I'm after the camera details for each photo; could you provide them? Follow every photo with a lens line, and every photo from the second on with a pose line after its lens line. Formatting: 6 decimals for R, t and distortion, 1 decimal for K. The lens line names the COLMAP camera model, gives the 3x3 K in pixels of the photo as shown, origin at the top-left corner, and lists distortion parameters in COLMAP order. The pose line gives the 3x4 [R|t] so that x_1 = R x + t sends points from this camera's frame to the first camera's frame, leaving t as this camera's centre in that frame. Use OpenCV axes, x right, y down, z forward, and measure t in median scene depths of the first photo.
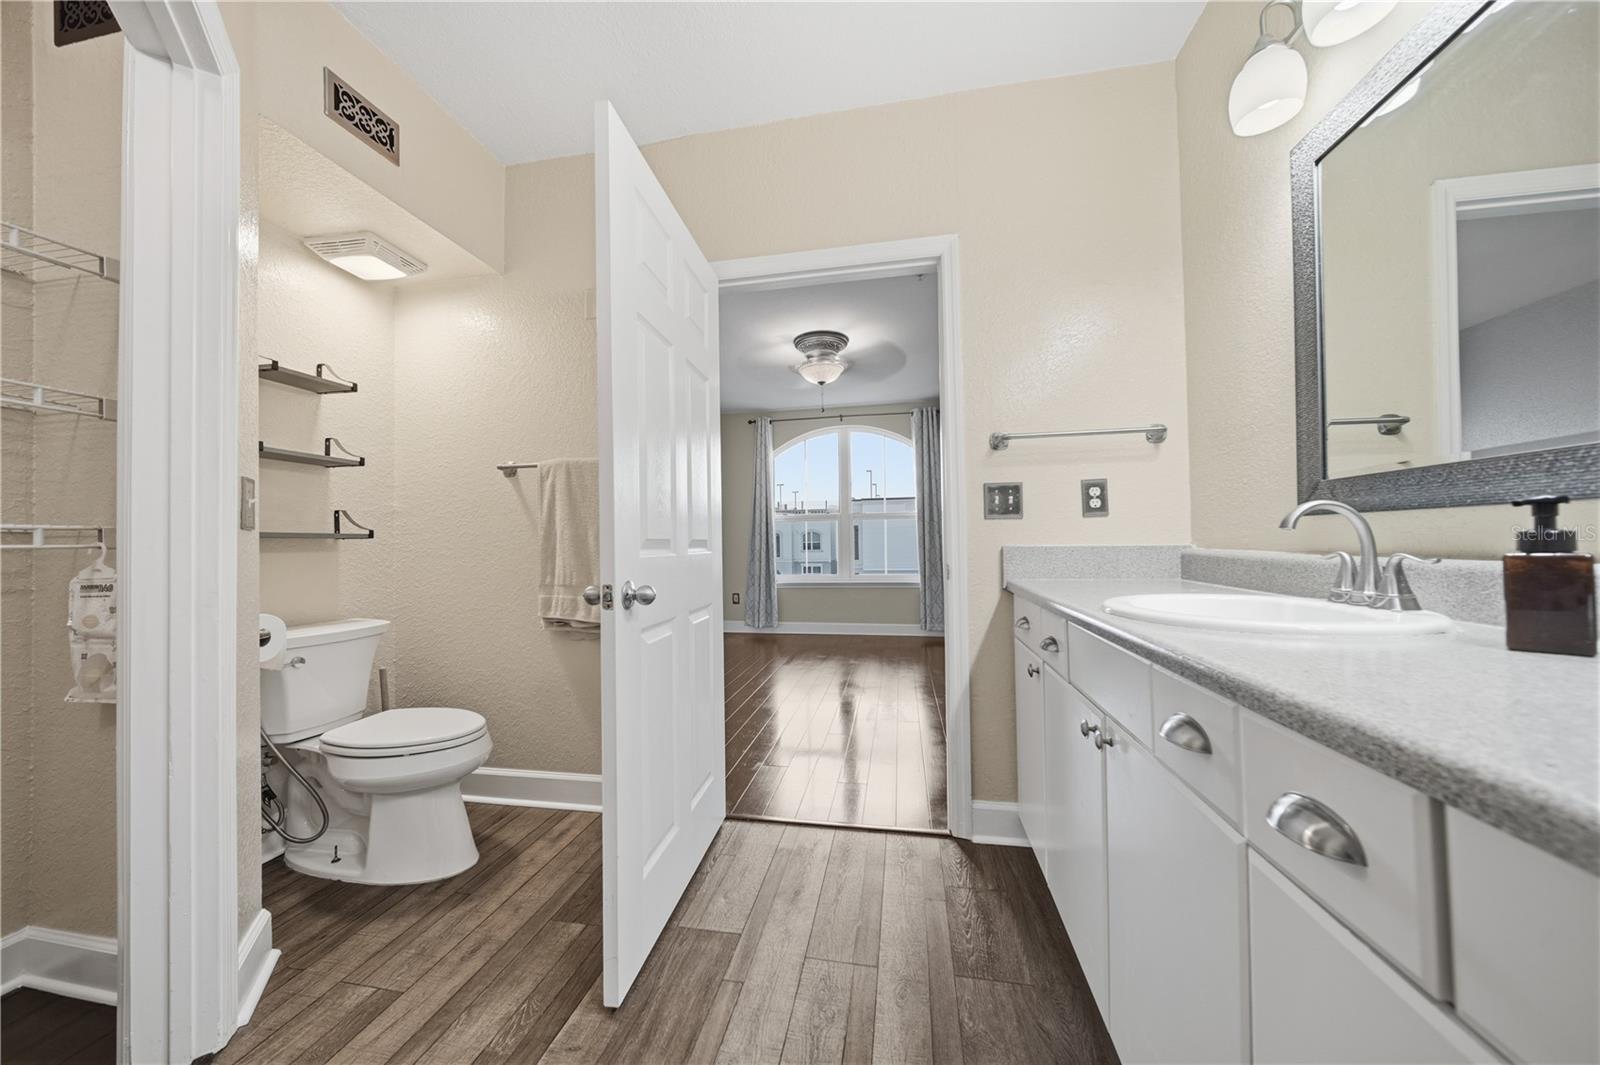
lens RADIAL K [[557.3, 0, 803.8], [0, 557.3, 539.8], [0, 0, 1]] dist [-0.001823, -0.000589]
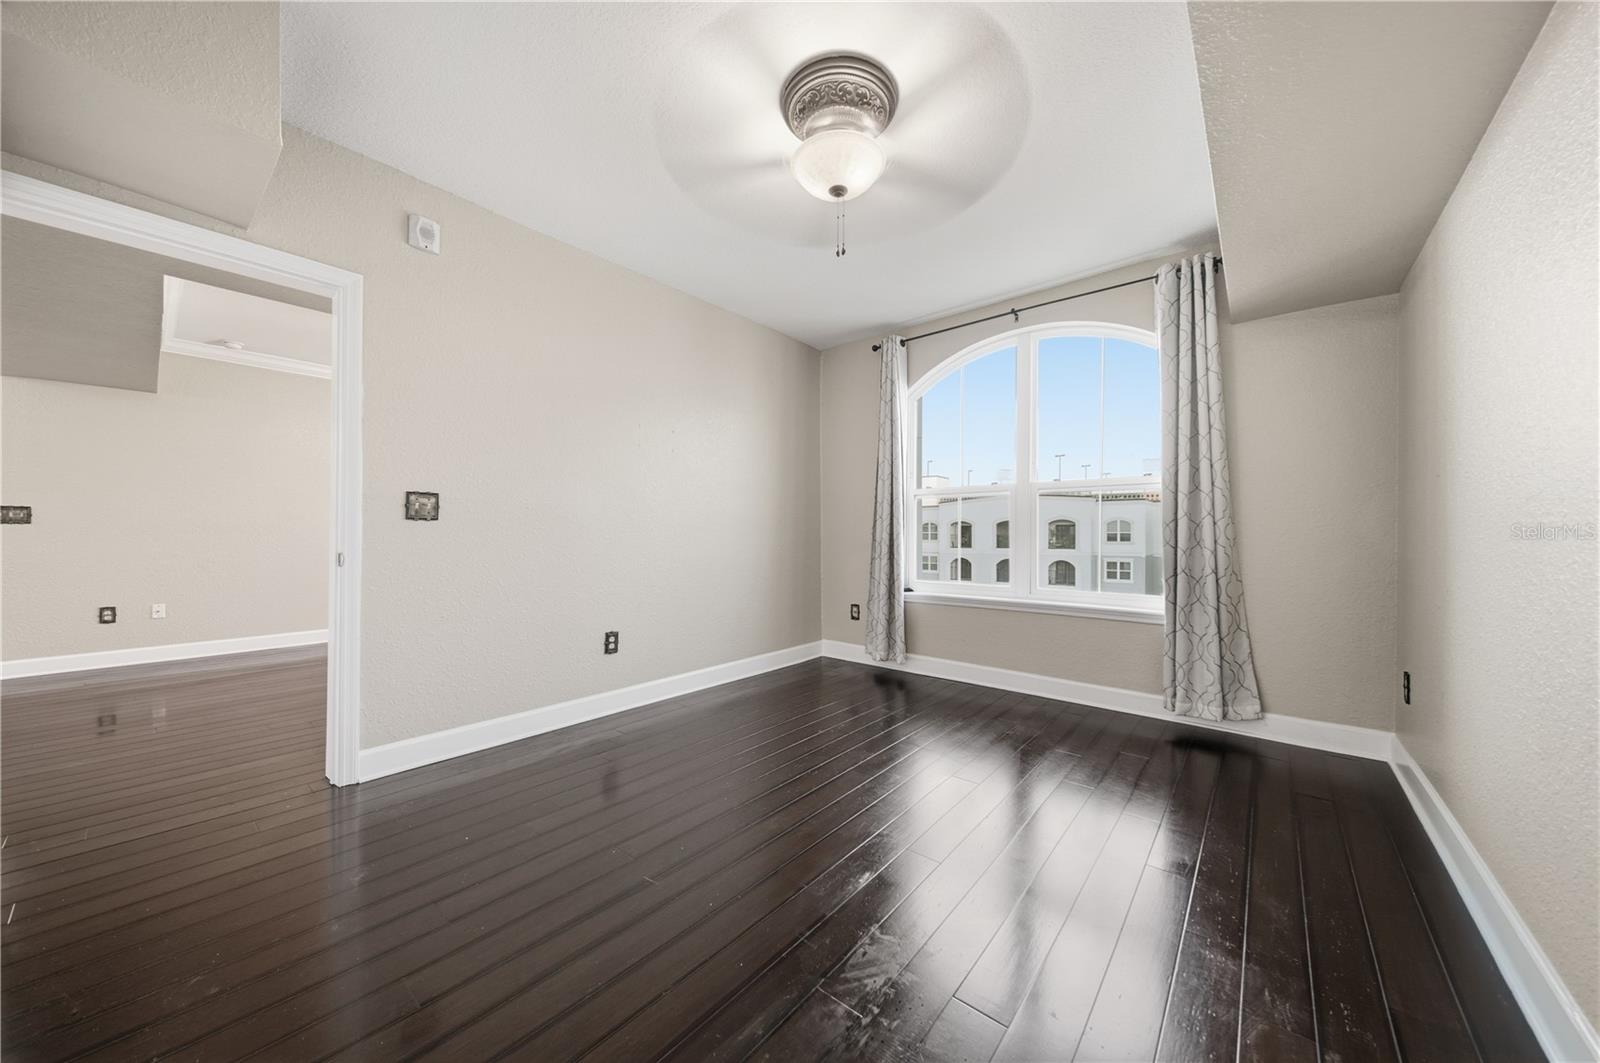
lens RADIAL K [[557.3, 0, 805.0], [0, 557.3, 535.2], [0, 0, 1]] dist [-0.001823, -0.000589]
pose [[0.868551, 0.017198, -0.495301, 0.165874], [-0.010848, 0.999818, 0.015693, 0.001470], [0.495481, -0.008258, 0.868580, 0.387815]]
